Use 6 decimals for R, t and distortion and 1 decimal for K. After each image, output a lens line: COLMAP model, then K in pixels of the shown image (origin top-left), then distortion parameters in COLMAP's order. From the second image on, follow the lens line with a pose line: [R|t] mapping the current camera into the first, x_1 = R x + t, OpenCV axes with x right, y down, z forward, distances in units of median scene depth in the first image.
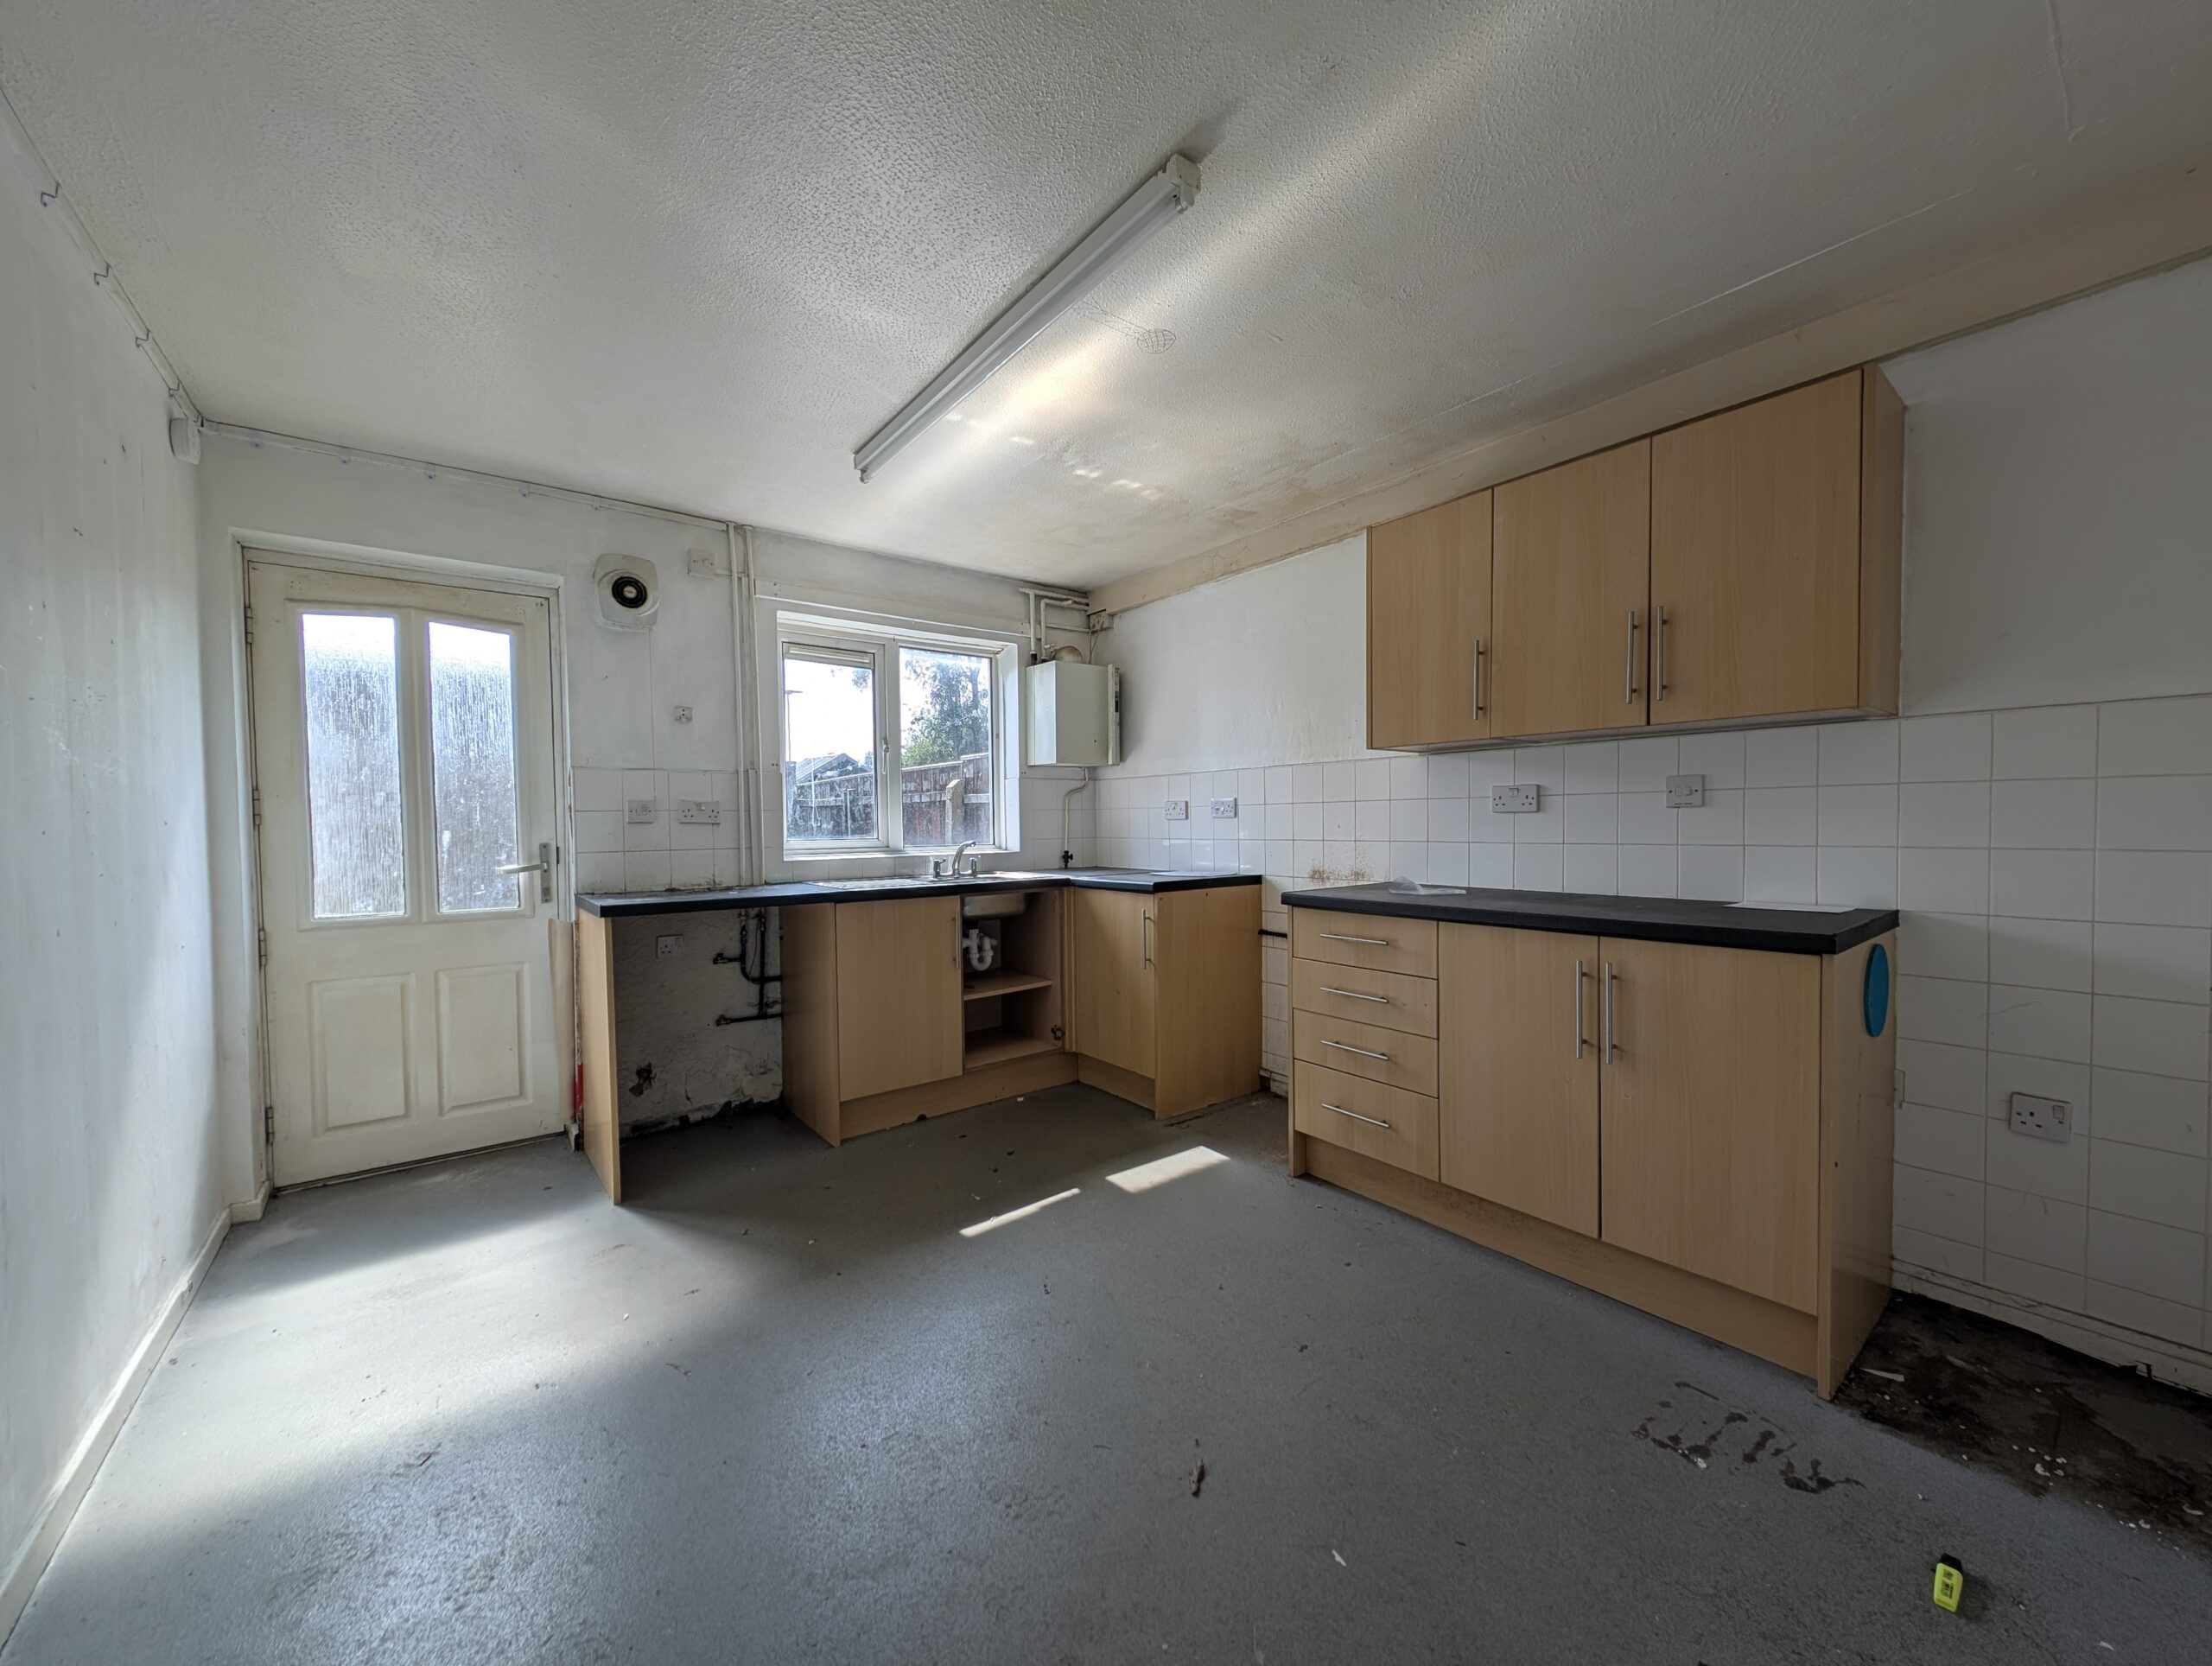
lens RADIAL K [[825.1, 0, 1111.9], [0, 825.1, 842.7], [0, 0, 1]] dist [0.002945, -0.007811]
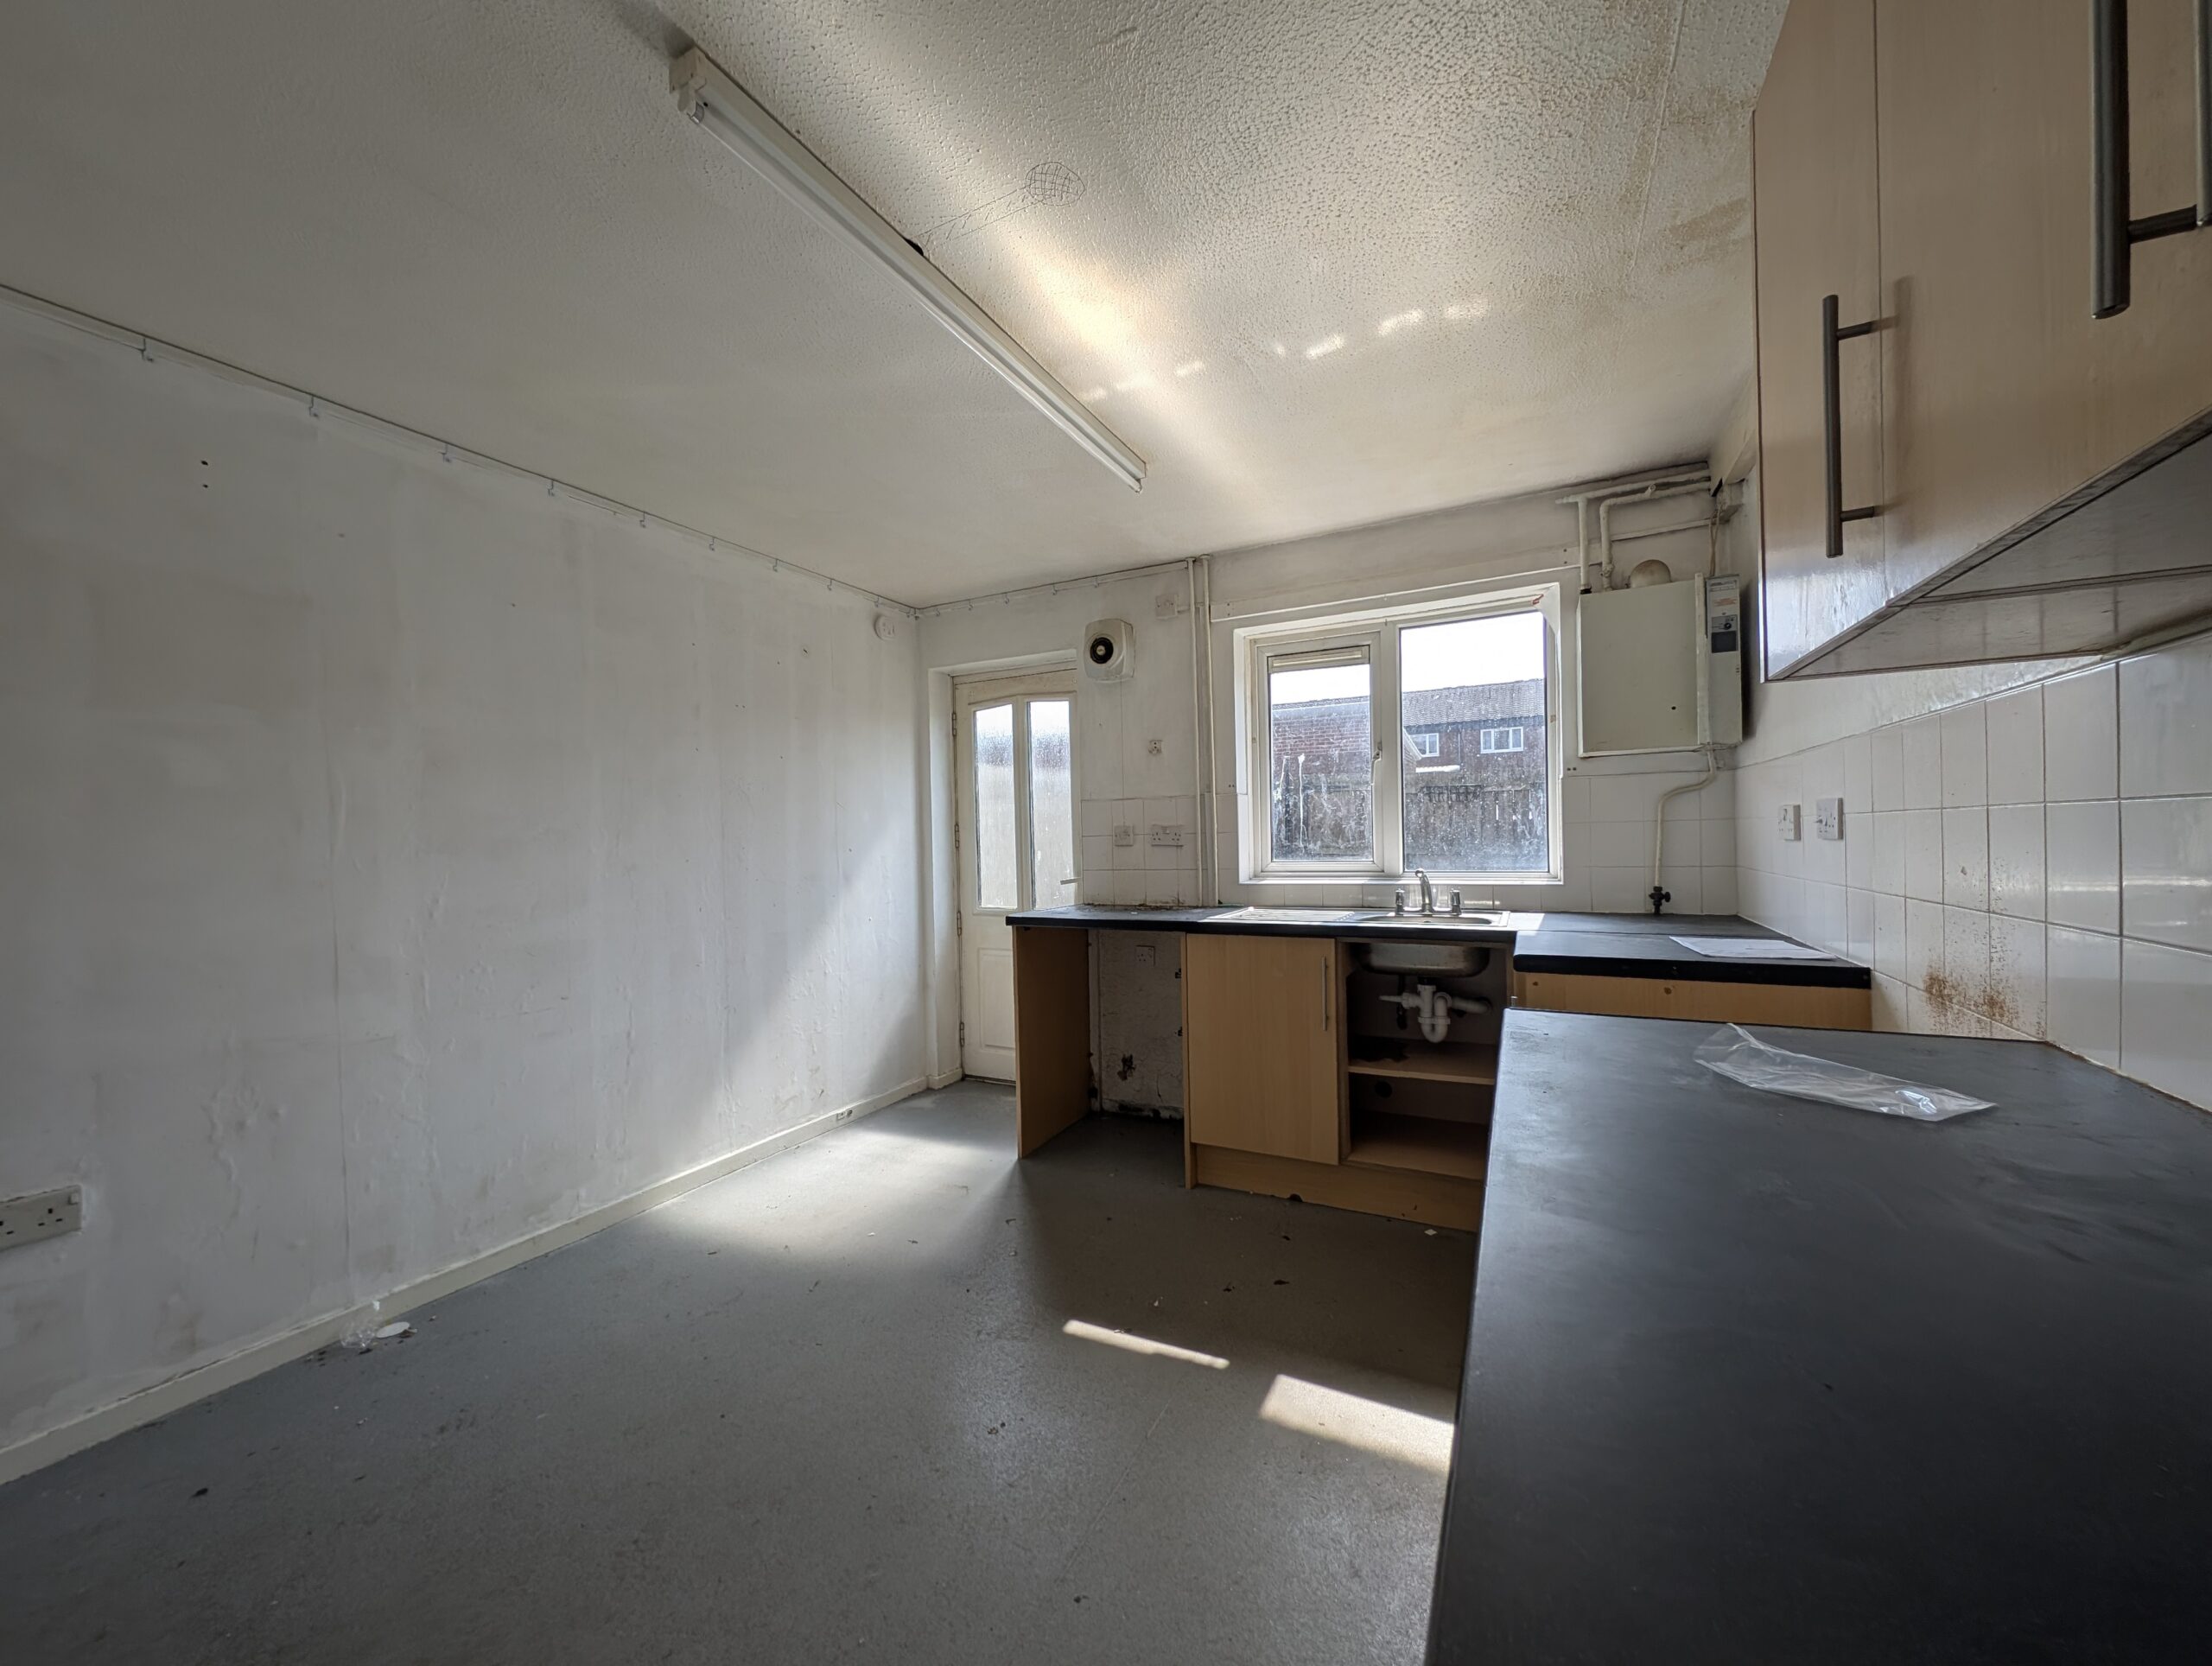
lens RADIAL K [[825.1, 0, 1111.9], [0, 825.1, 842.7], [0, 0, 1]] dist [0.002945, -0.007811]
pose [[0.418308, 0.008023, -0.908270, 0.464815], [-0.004171, 0.999967, 0.006912, -0.035192], [0.908296, 0.000897, 0.418327, 0.490225]]
